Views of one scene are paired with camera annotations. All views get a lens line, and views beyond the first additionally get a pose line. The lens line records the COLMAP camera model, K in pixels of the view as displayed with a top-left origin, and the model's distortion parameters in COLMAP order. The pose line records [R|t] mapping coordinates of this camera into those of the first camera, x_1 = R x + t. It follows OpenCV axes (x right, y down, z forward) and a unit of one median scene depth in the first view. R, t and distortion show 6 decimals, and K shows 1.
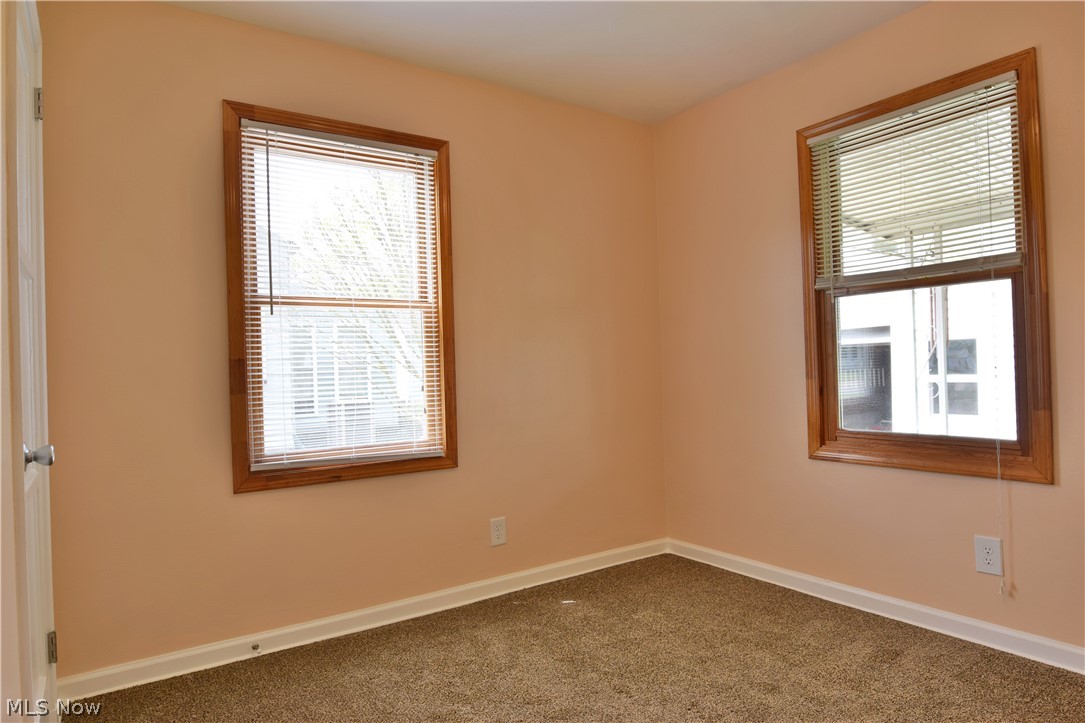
lens RADIAL K [[662.6, 0, 546.1], [0, 662.6, 364.6], [0, 0, 1]] dist [-0.009329, -0.008192]
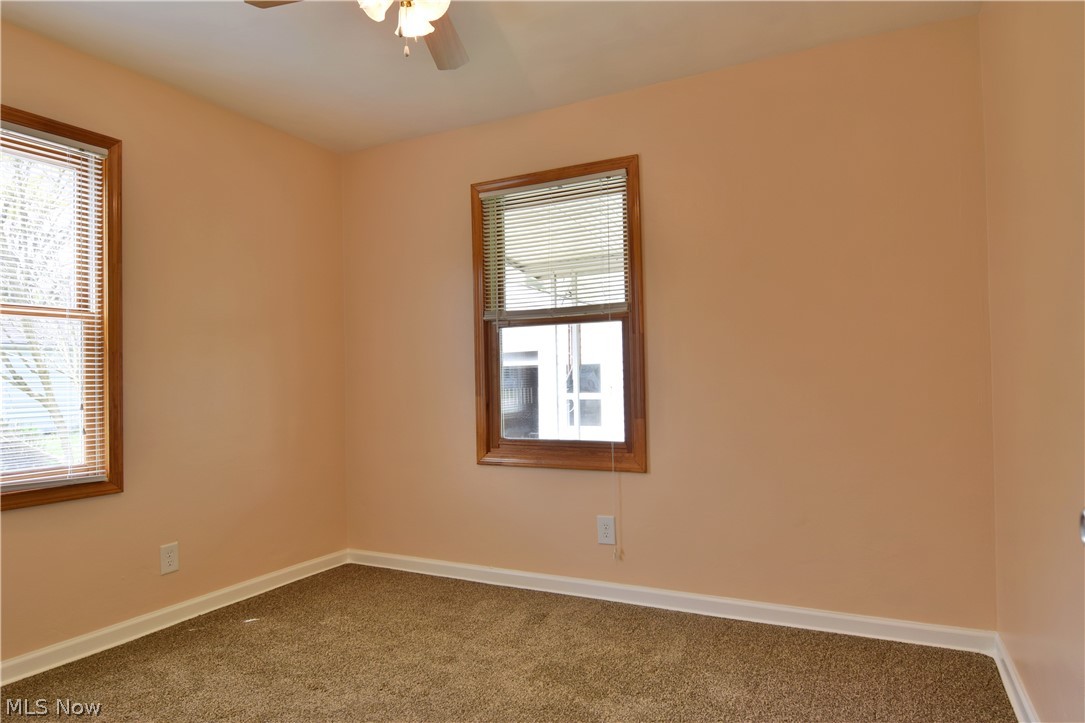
lens RADIAL K [[682.4, 0, 542.5], [0, 682.4, 361.5], [0, 0, 1]] dist [-0.009581, -0.002810]
pose [[0.881654, 0.023142, 0.471329, -0.074075], [-0.008555, 0.999417, -0.033067, -0.000668], [-0.471819, 0.025121, 0.881337, -0.123108]]
